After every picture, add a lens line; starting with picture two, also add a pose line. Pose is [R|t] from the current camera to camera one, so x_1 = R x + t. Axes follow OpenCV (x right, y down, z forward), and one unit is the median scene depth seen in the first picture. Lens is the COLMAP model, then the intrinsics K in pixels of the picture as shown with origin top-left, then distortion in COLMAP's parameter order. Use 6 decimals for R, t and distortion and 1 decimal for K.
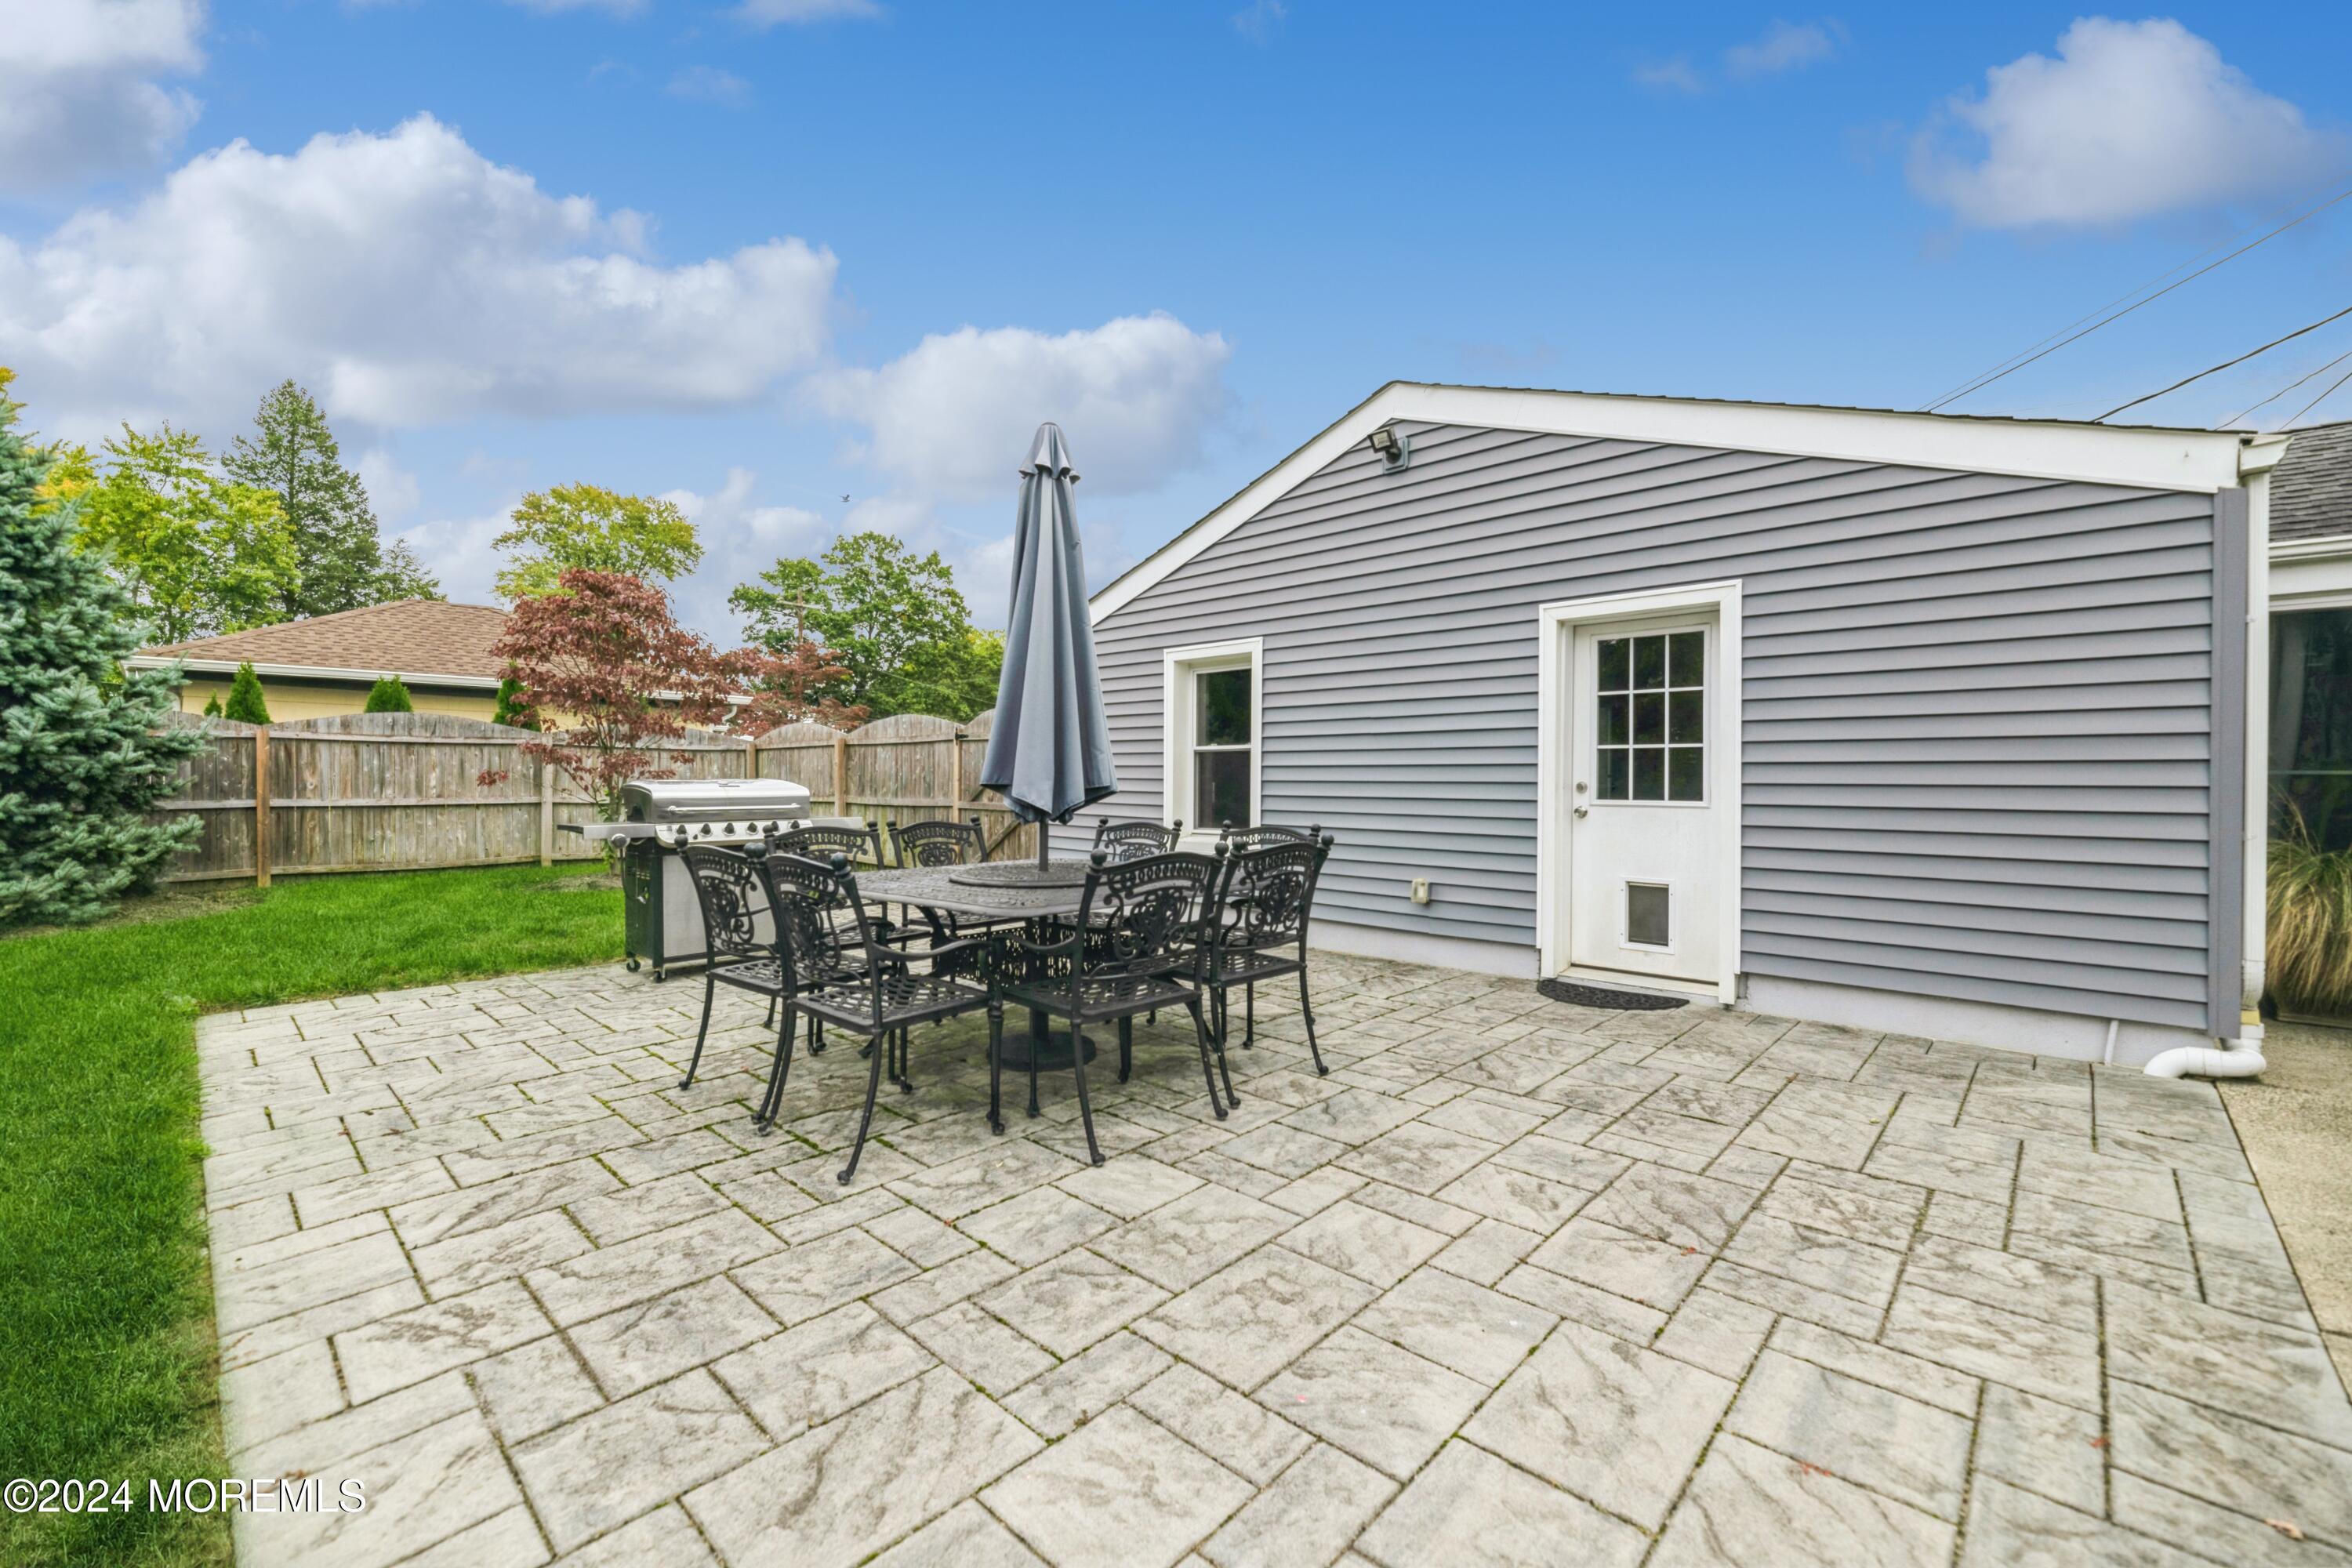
lens RADIAL K [[962.4, 0, 1177.9], [0, 962.4, 791.9], [0, 0, 1]] dist [-0.001549, -0.000369]
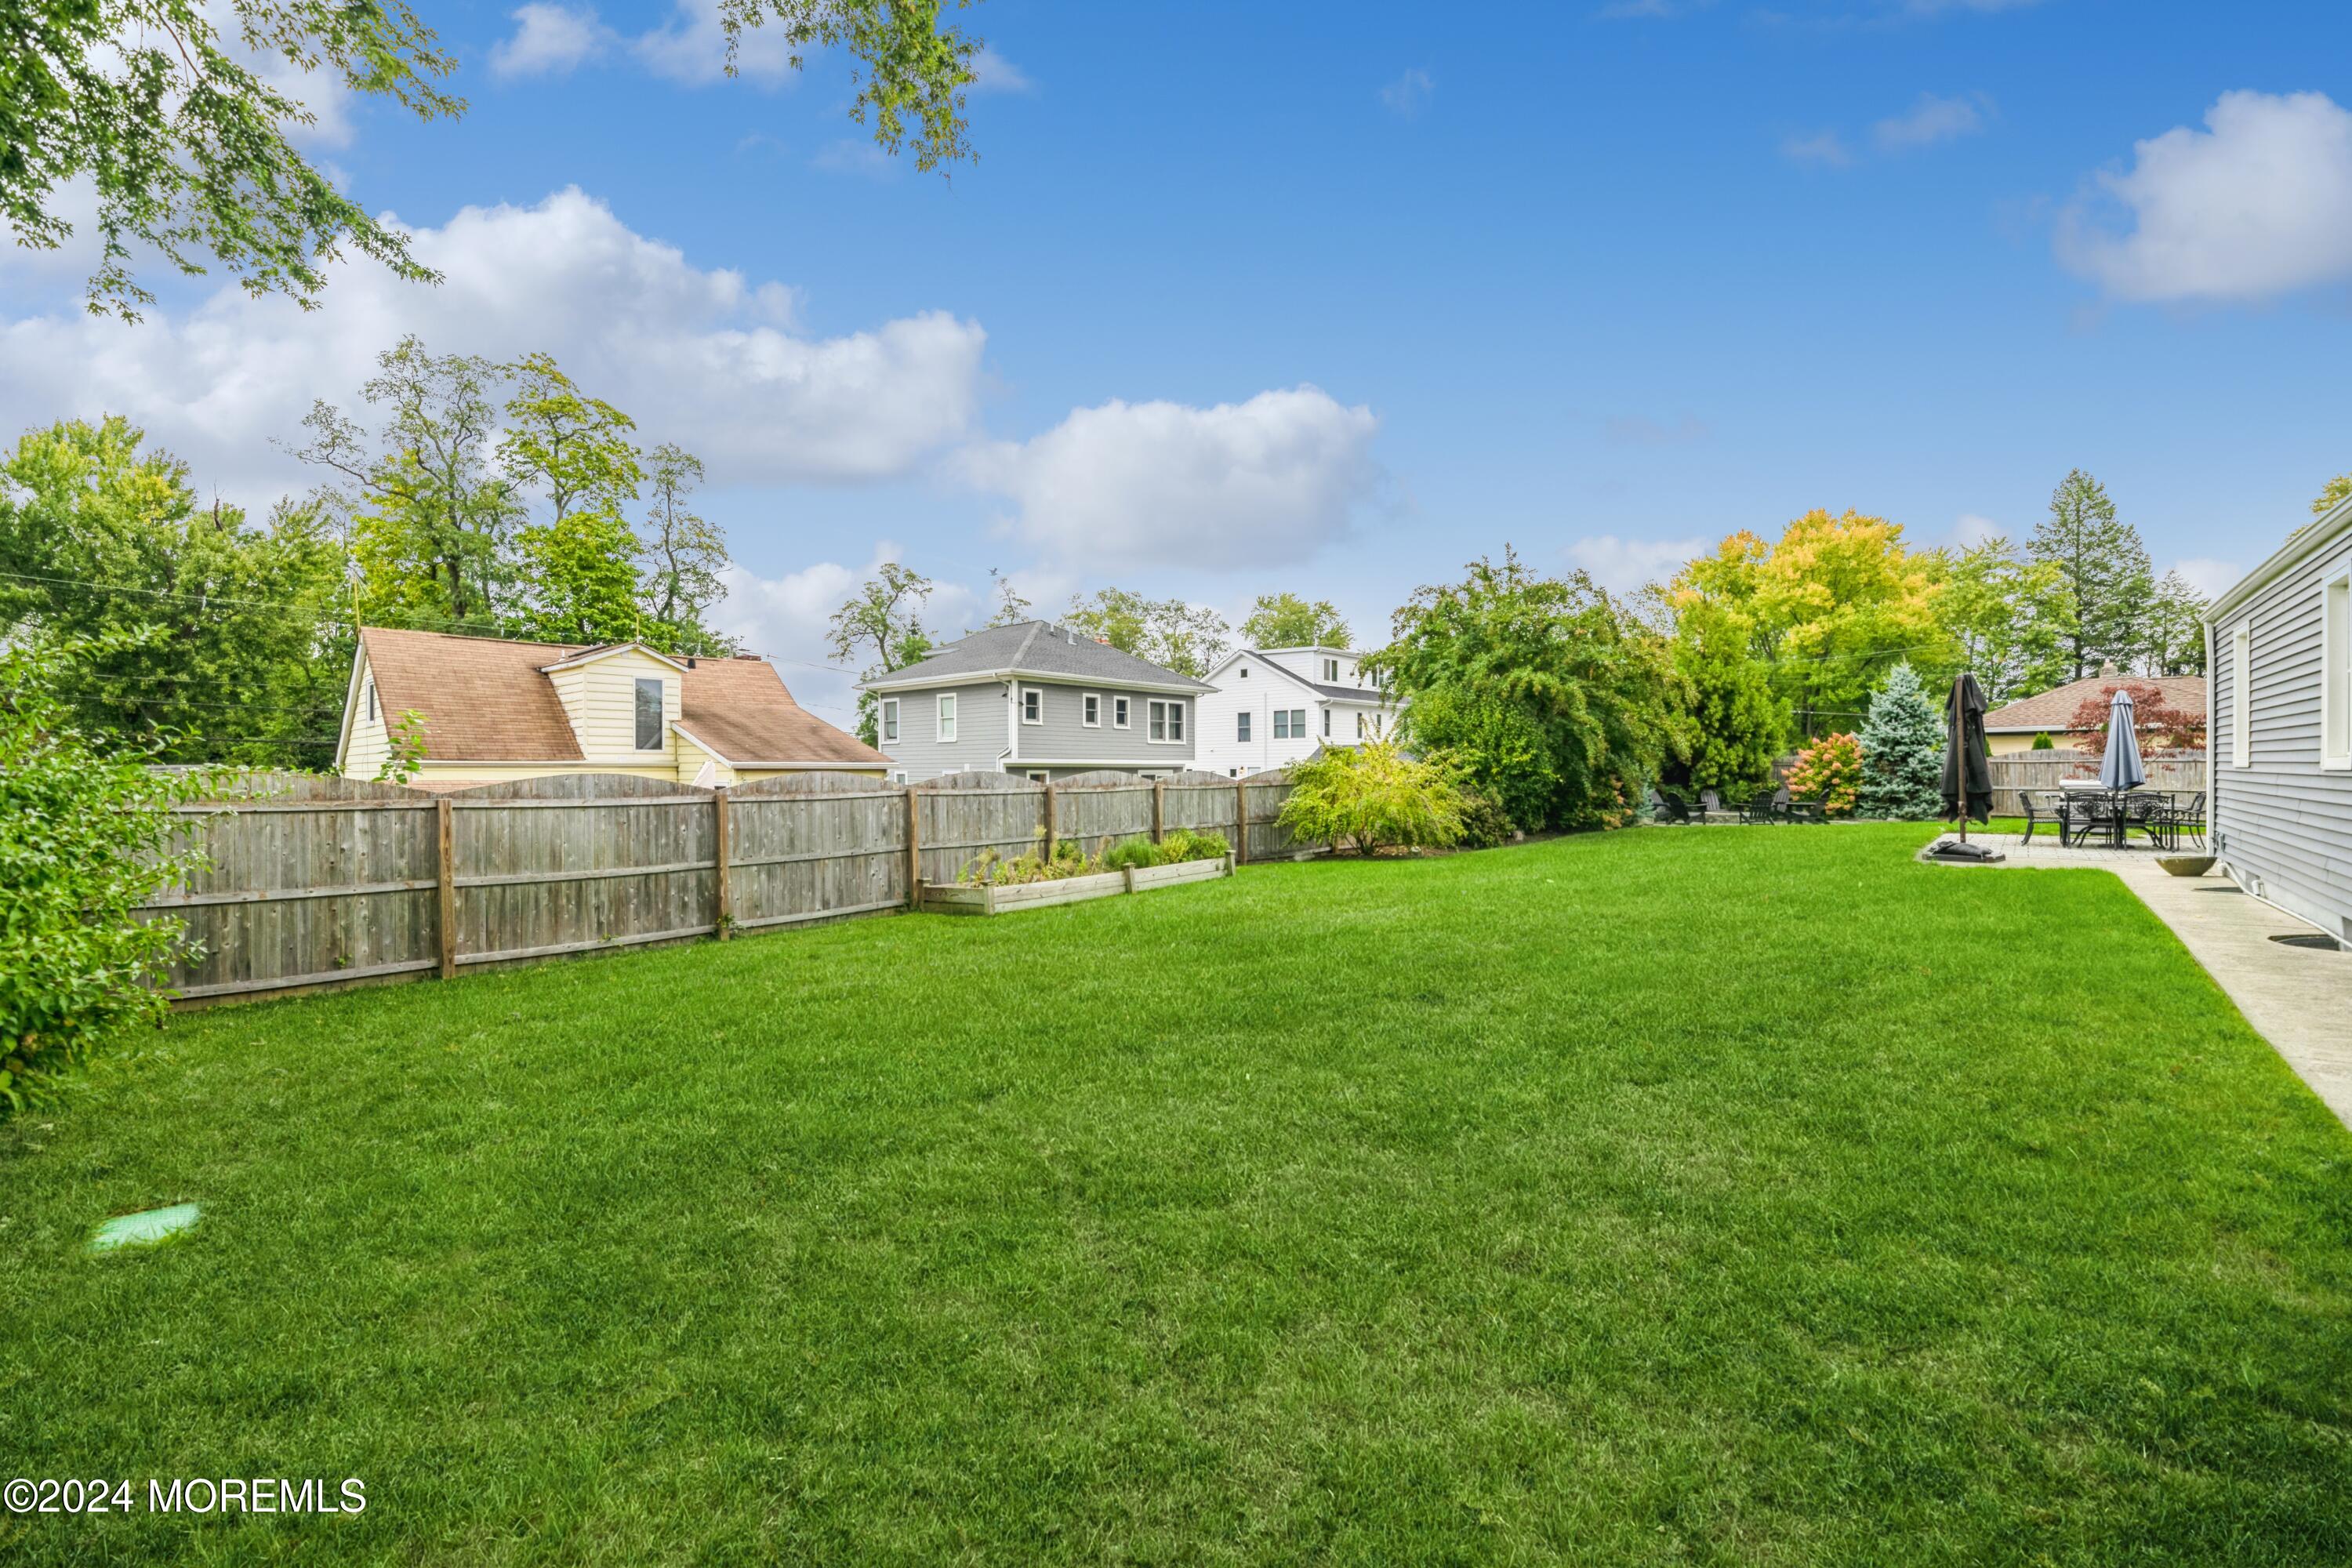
lens RADIAL K [[974.8, 0, 1172.9], [0, 974.8, 742.7], [0, 0, 1]] dist [-0.001545, -0.000519]
pose [[0.041481, -0.032201, -0.998620, 0.339426], [-0.012143, 0.999390, -0.032730, 0.000704], [0.999065, 0.013484, 0.041065, -0.280037]]
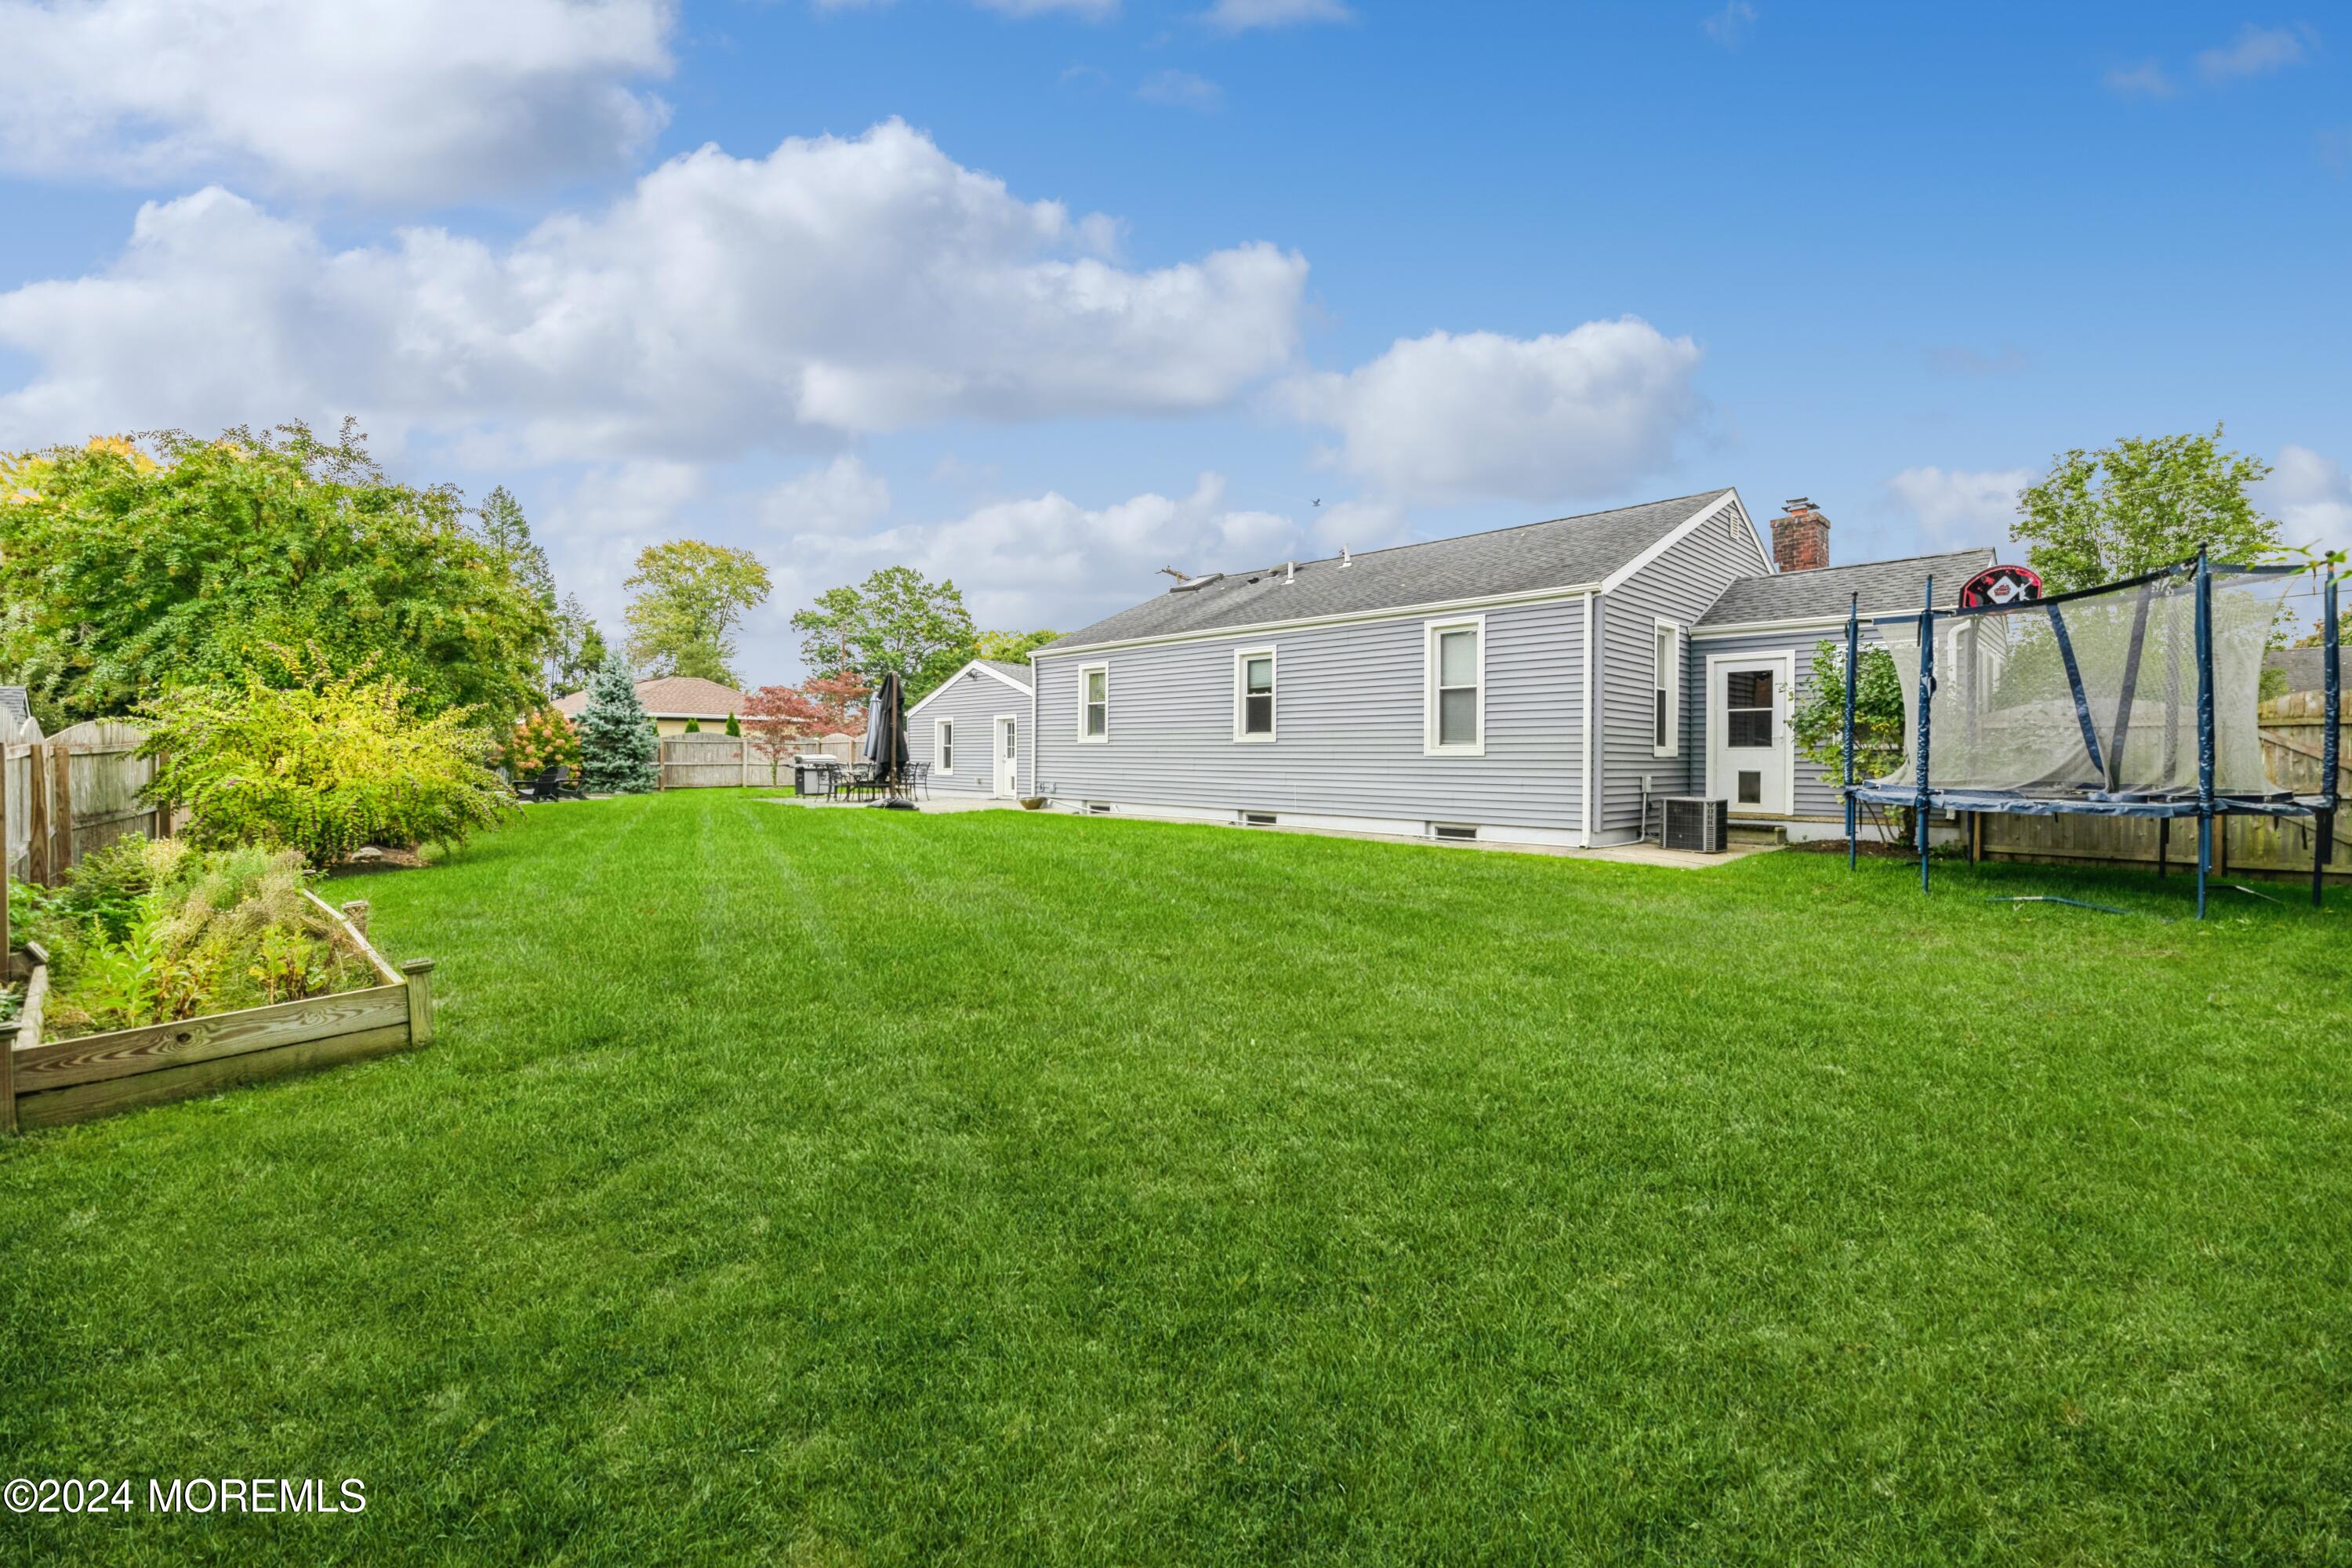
lens RADIAL K [[963.8, 0, 1163.6], [0, 963.8, 766.7], [0, 0, 1]] dist [0.000016, -0.000459]
pose [[0.998287, 0.000240, -0.058509, 0.171860], [-0.000608, 0.999980, -0.006267, 0.008561], [0.058506, 0.006292, 0.998267, -0.411327]]
